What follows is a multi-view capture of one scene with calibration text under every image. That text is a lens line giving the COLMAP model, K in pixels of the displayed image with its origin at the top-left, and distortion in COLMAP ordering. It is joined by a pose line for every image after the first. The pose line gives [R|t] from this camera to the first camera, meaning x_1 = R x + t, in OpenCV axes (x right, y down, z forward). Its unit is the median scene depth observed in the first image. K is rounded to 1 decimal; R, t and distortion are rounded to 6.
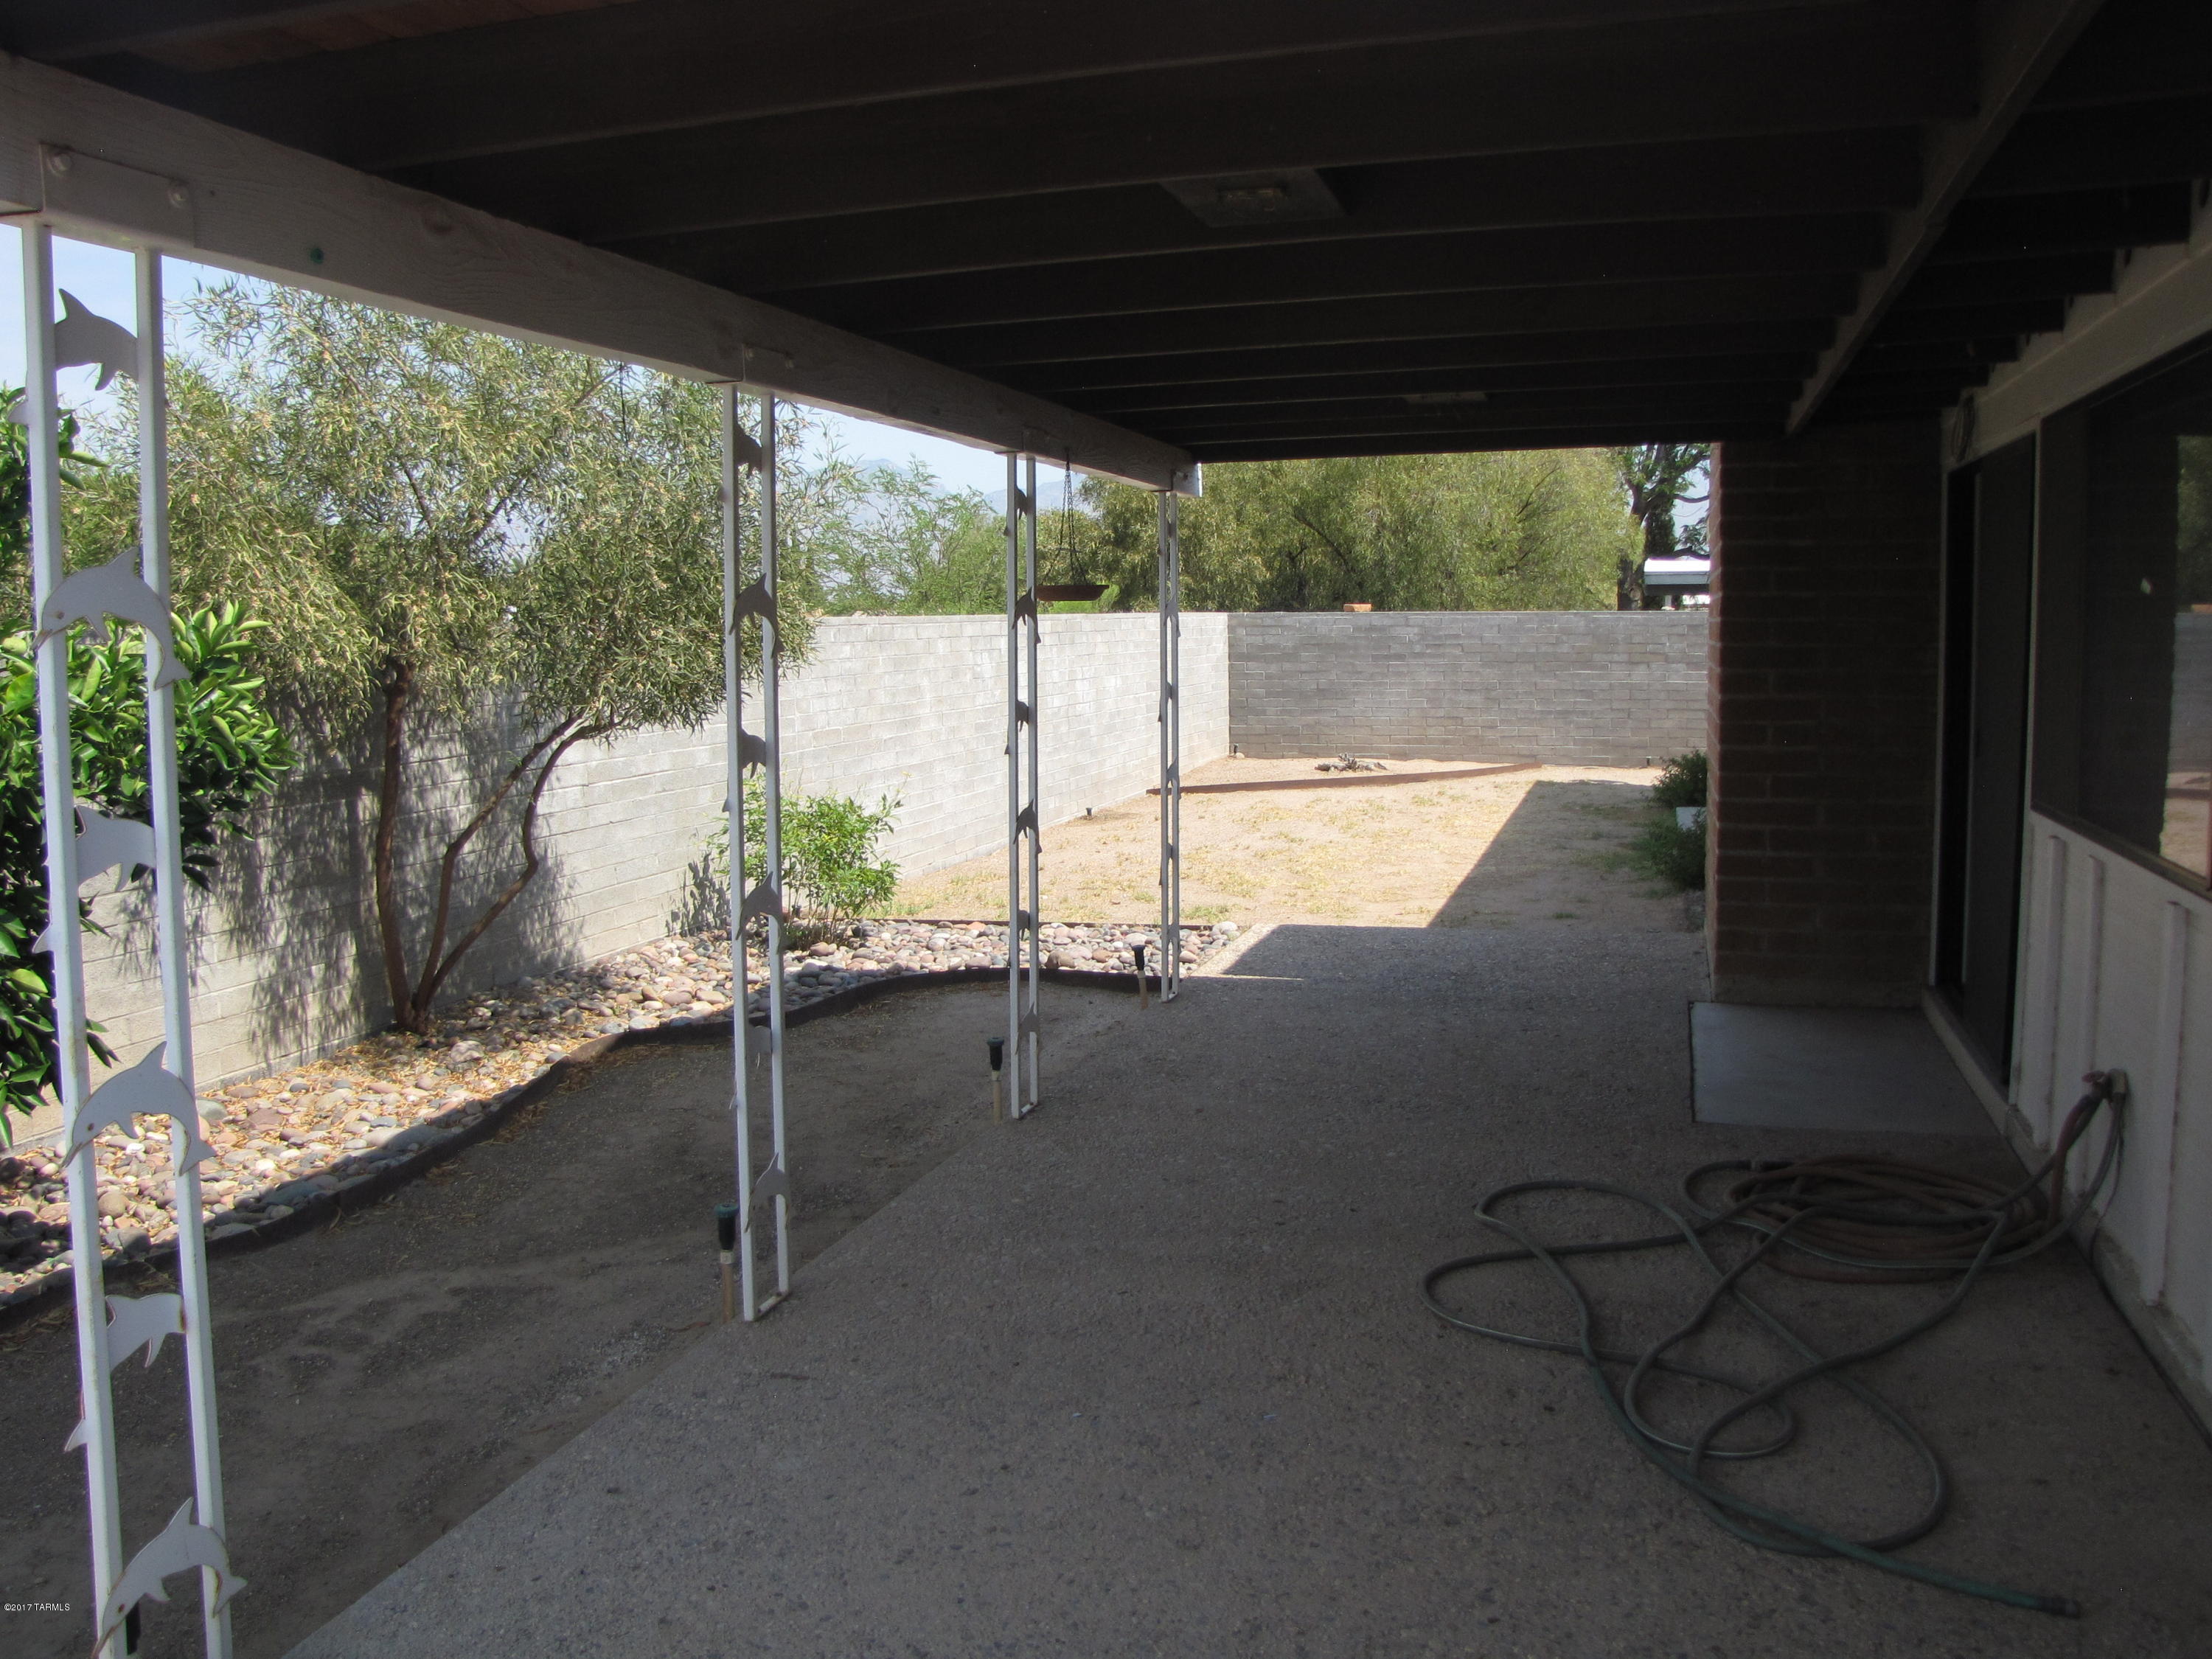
lens RADIAL K [[1860.6, 0, 1101.9], [0, 1860.6, 817.1], [0, 0, 1]] dist [-0.175423, 0.137292]
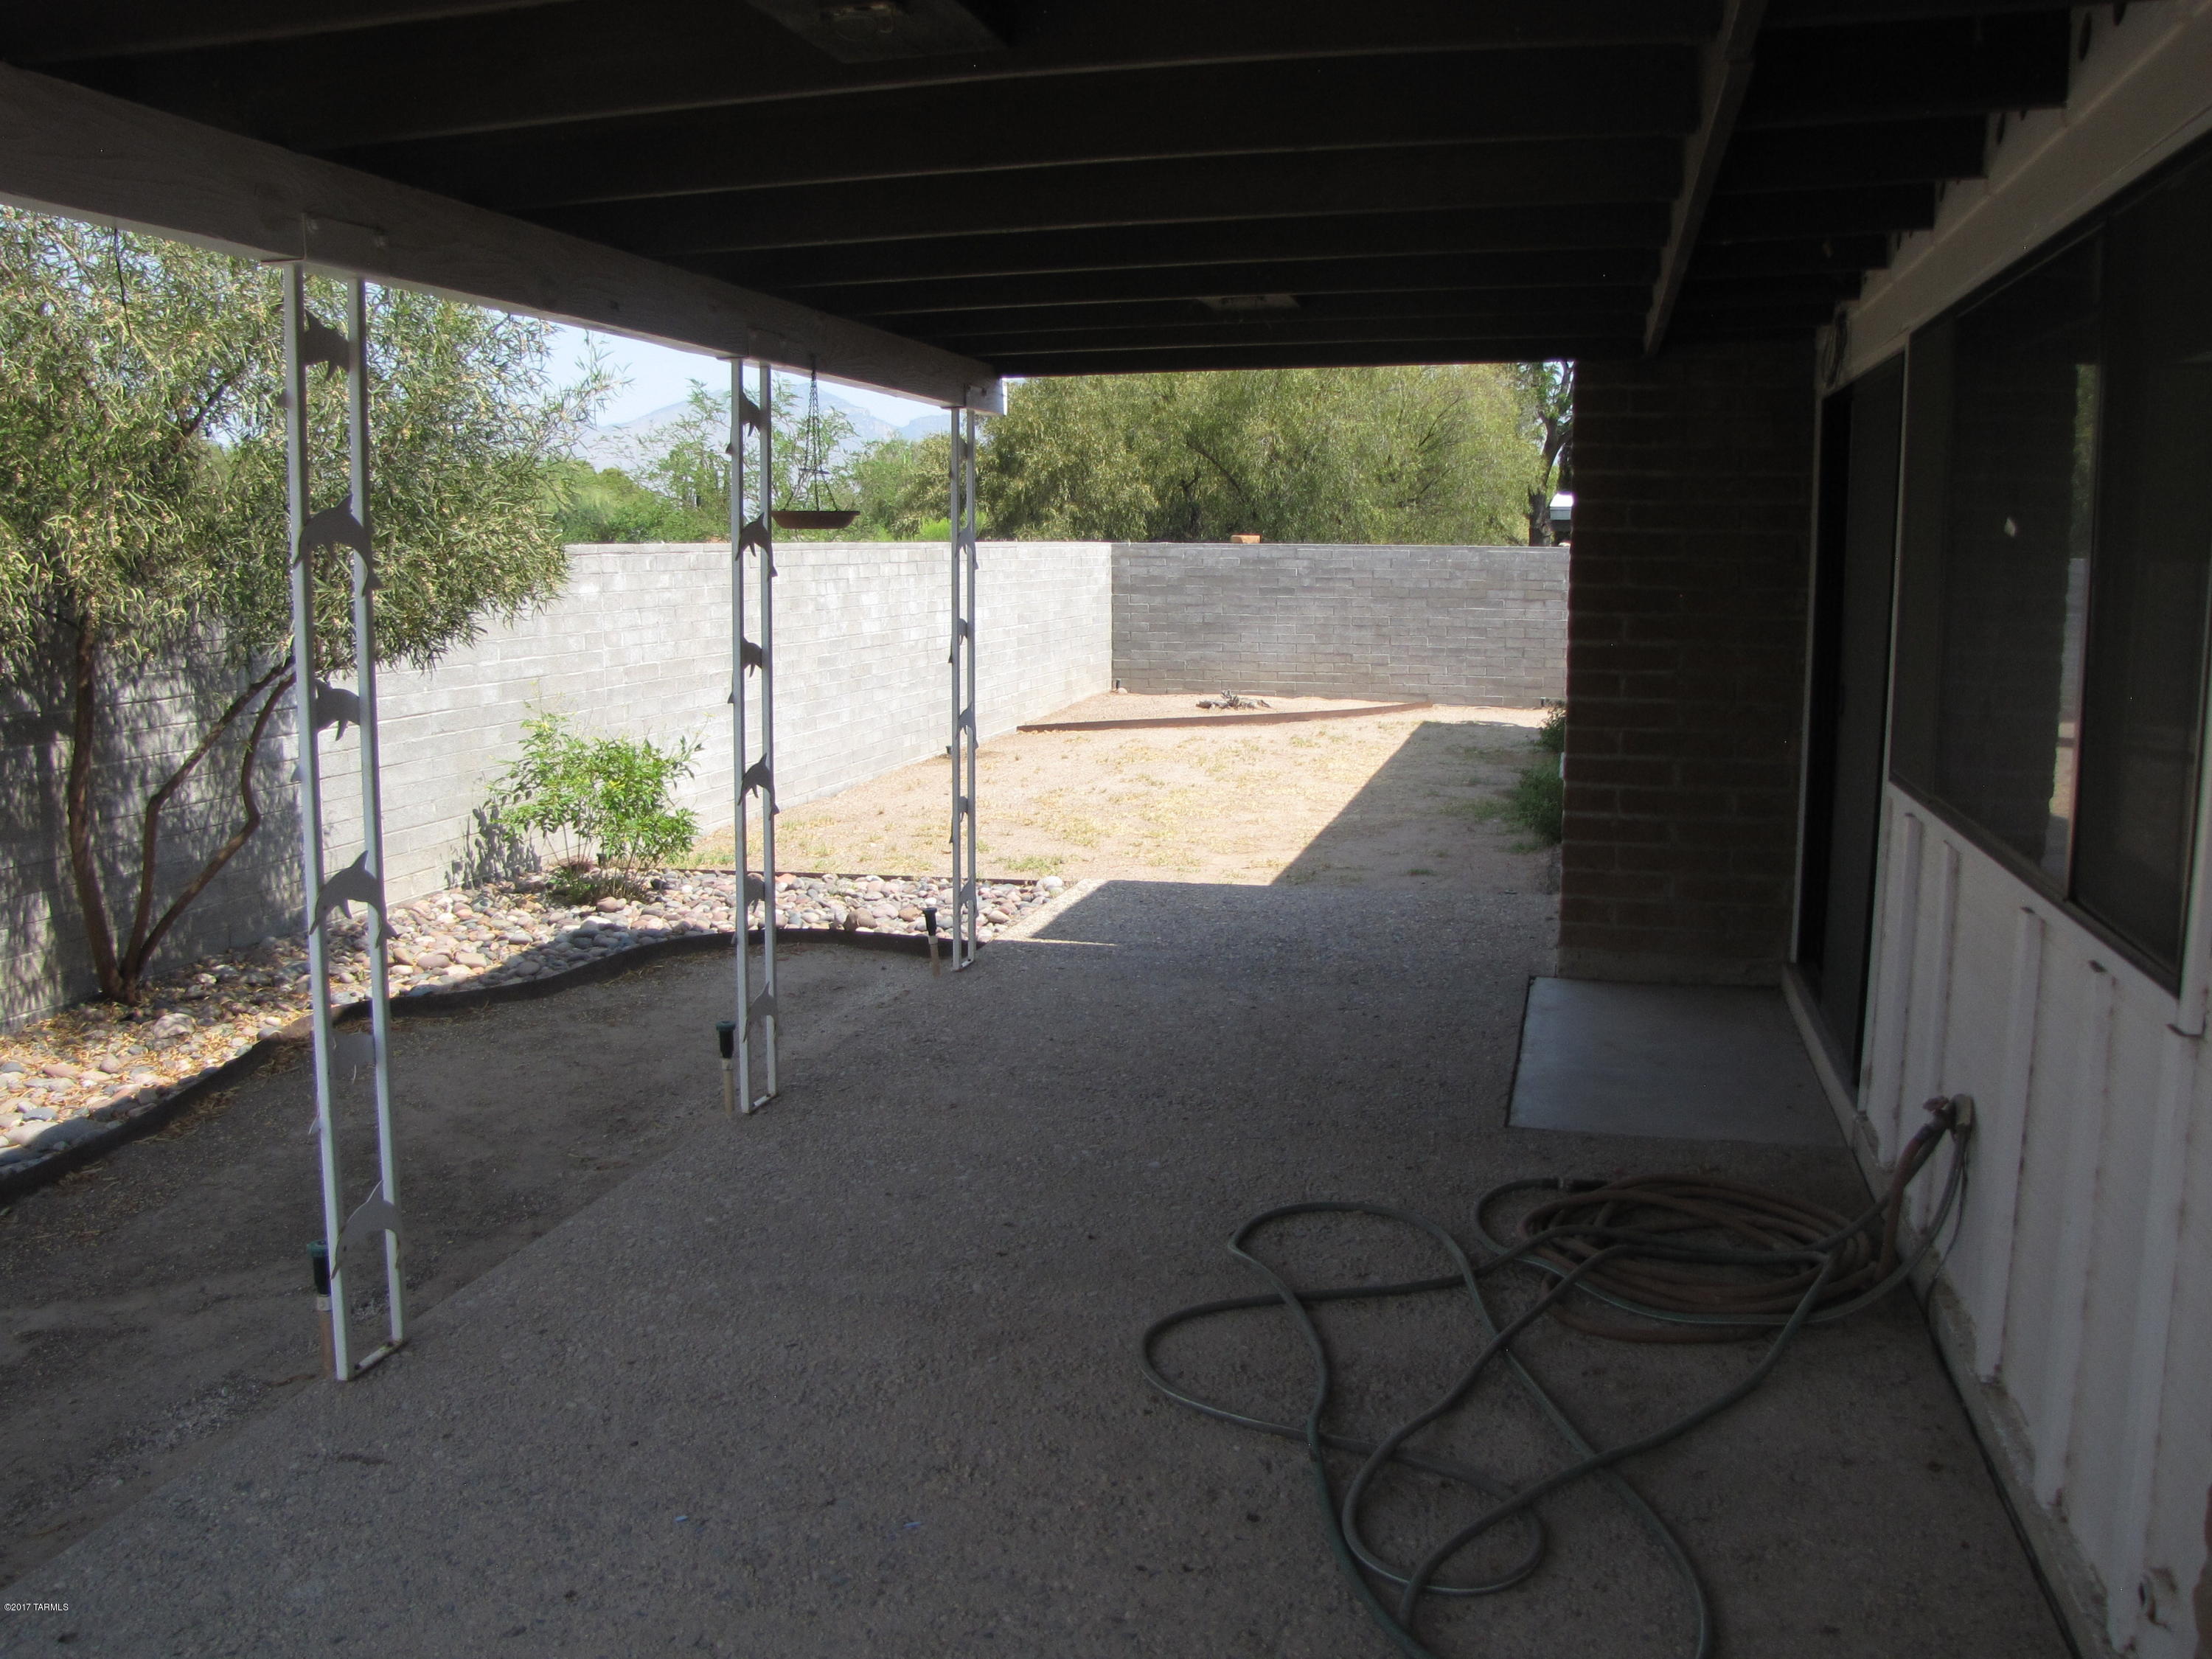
lens RADIAL K [[1860.6, 0, 1103.6], [0, 1860.6, 832.7], [0, 0, 1]] dist [-0.175423, 0.137292]
pose [[0.999070, 0.007745, 0.042410, 0.086276], [-0.009708, 0.998881, 0.046290, -0.014421], [-0.042004, -0.046658, 0.998027, 0.116261]]
